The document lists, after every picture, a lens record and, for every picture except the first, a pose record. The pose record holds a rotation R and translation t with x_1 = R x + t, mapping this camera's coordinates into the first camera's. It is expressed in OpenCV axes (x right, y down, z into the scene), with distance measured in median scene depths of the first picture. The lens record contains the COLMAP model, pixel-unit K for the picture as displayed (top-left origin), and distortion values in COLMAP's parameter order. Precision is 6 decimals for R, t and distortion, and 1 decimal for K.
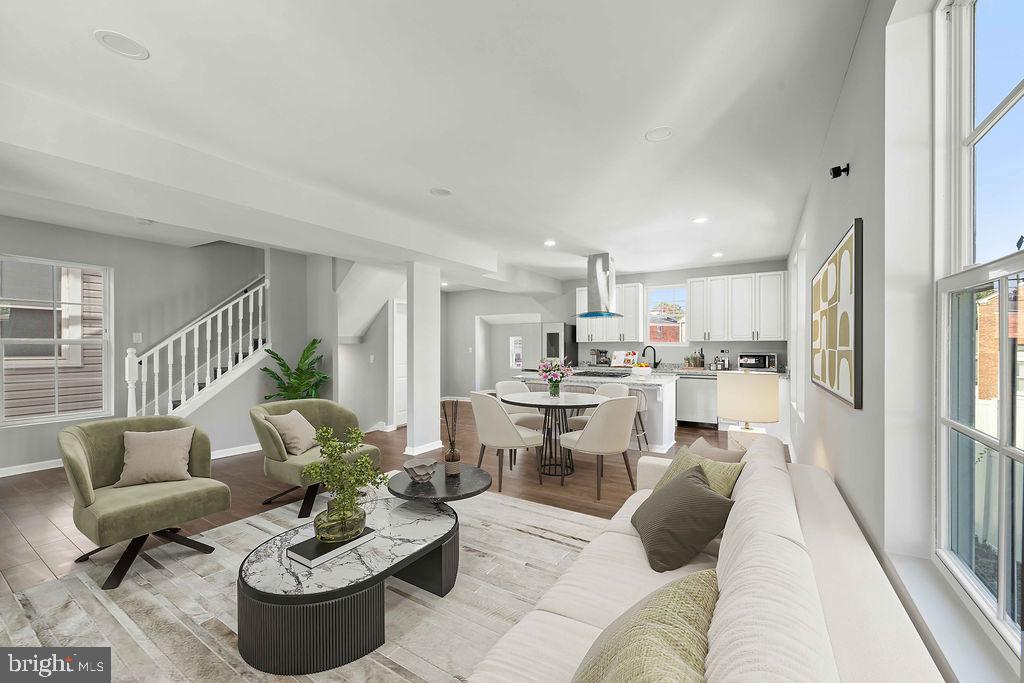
lens RADIAL K [[407.9, 0, 513.2], [0, 407.9, 345.7], [0, 0, 1]] dist [0.002587, -0.000684]
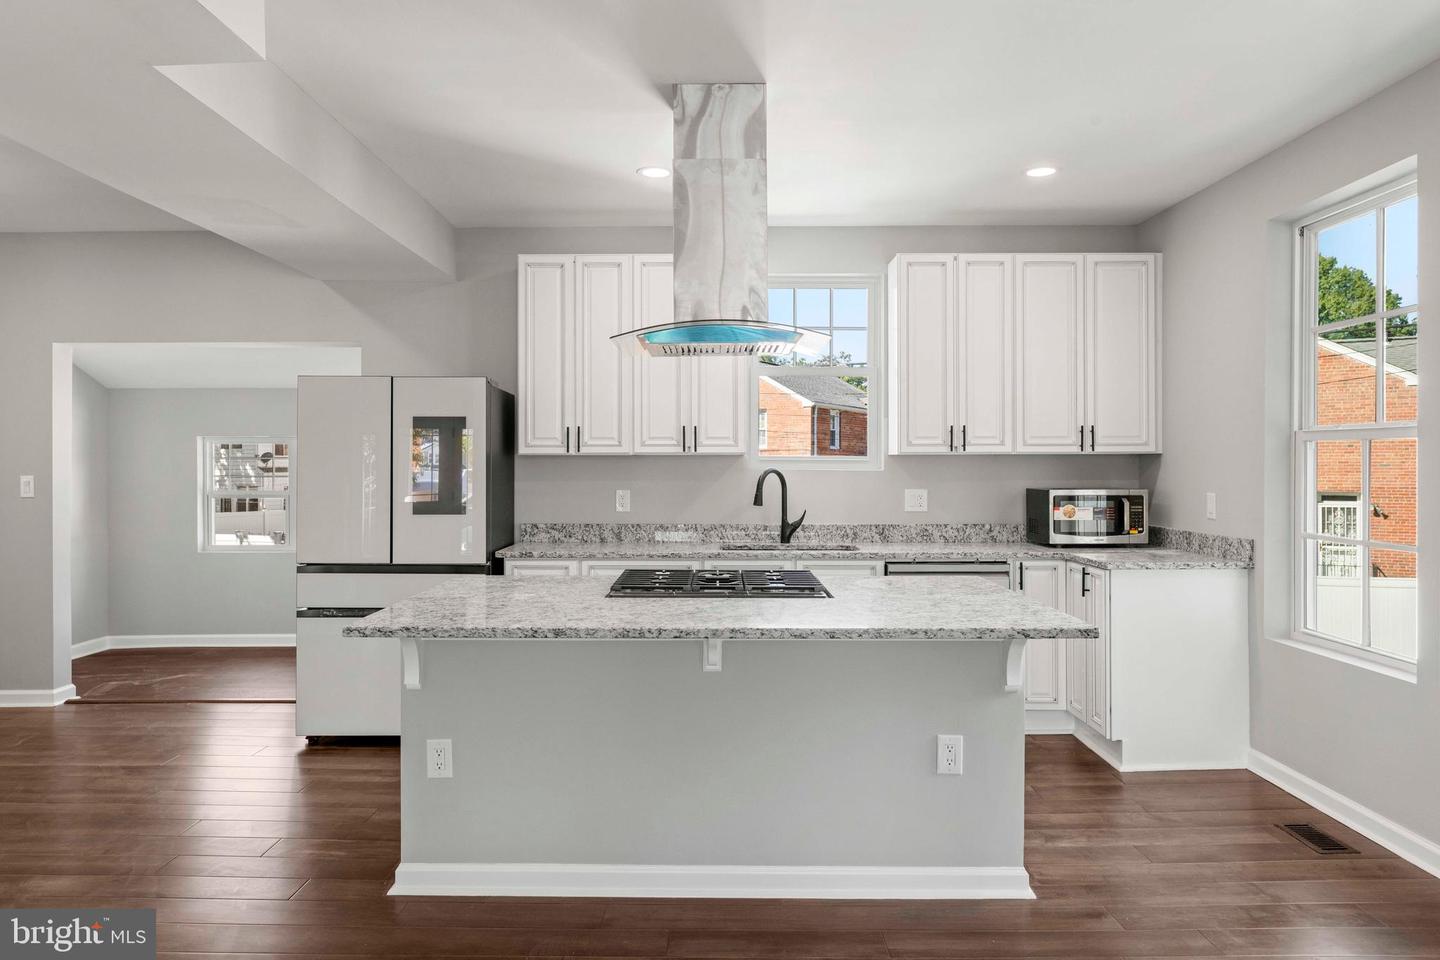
lens RADIAL K [[968.9, 0, 712.9], [0, 968.9, 460.0], [0, 0, 1]] dist [-0.000315, 0.000771]
pose [[0.857172, 0.008251, 0.514965, -0.076603], [0.000143, 0.999868, -0.016258, 0.006307], [-0.515031, 0.014010, 0.857057, 0.445508]]
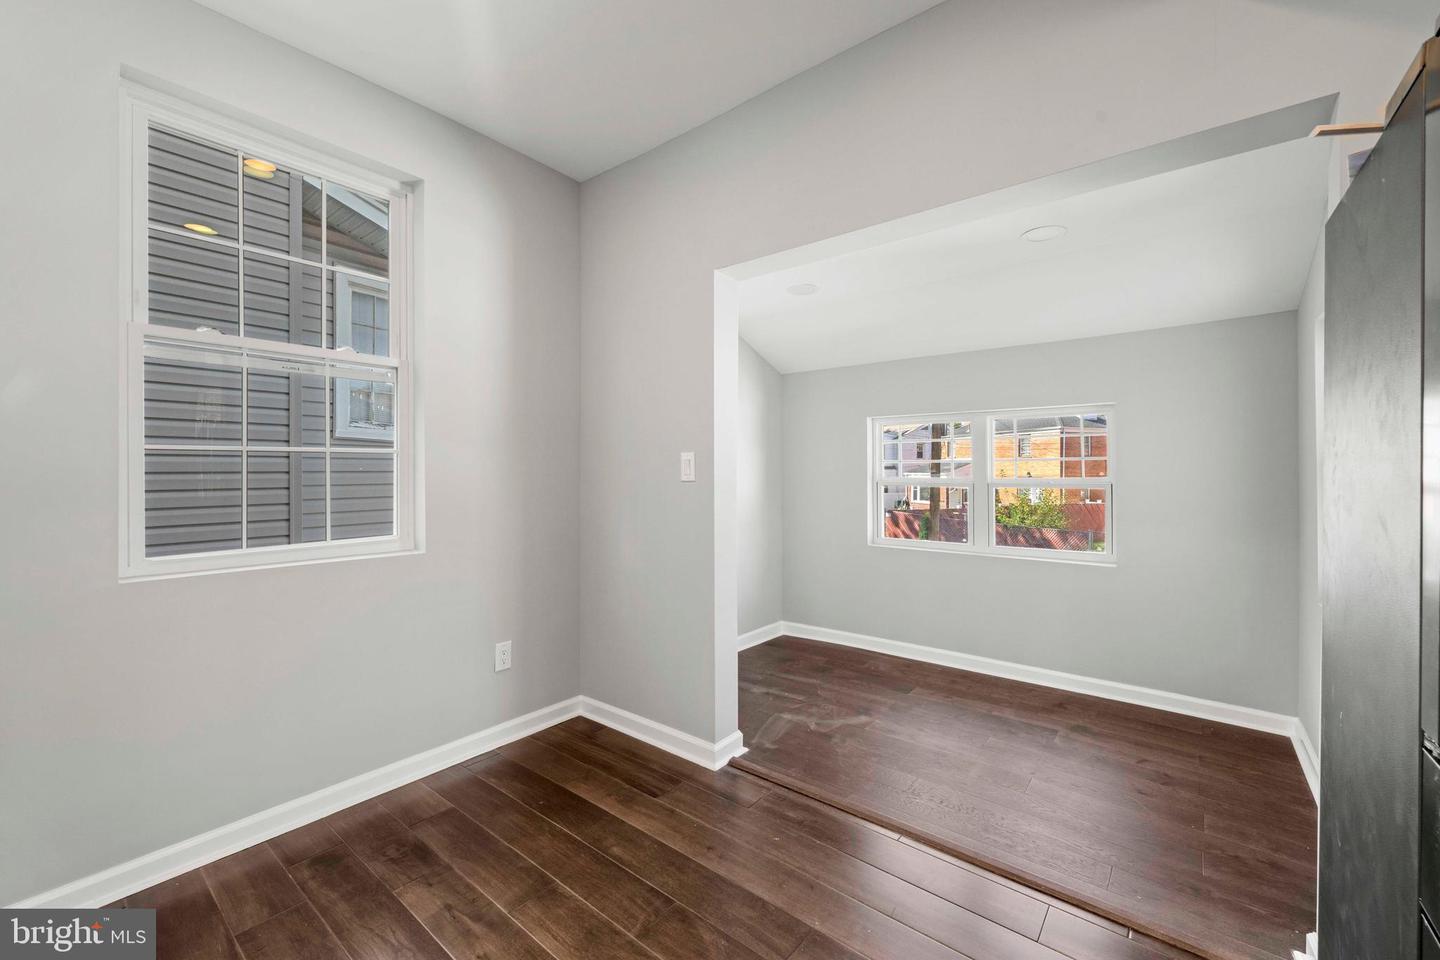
lens RADIAL K [[573.7, 0, 721.2], [0, 573.7, 472.9], [0, 0, 1]] dist [0.002587, -0.000684]
pose [[0.991381, 0.006994, -0.130825, -0.082230], [-0.006628, 0.999973, 0.003234, 0.018142], [0.130844, -0.002339, 0.991400, 1.090605]]
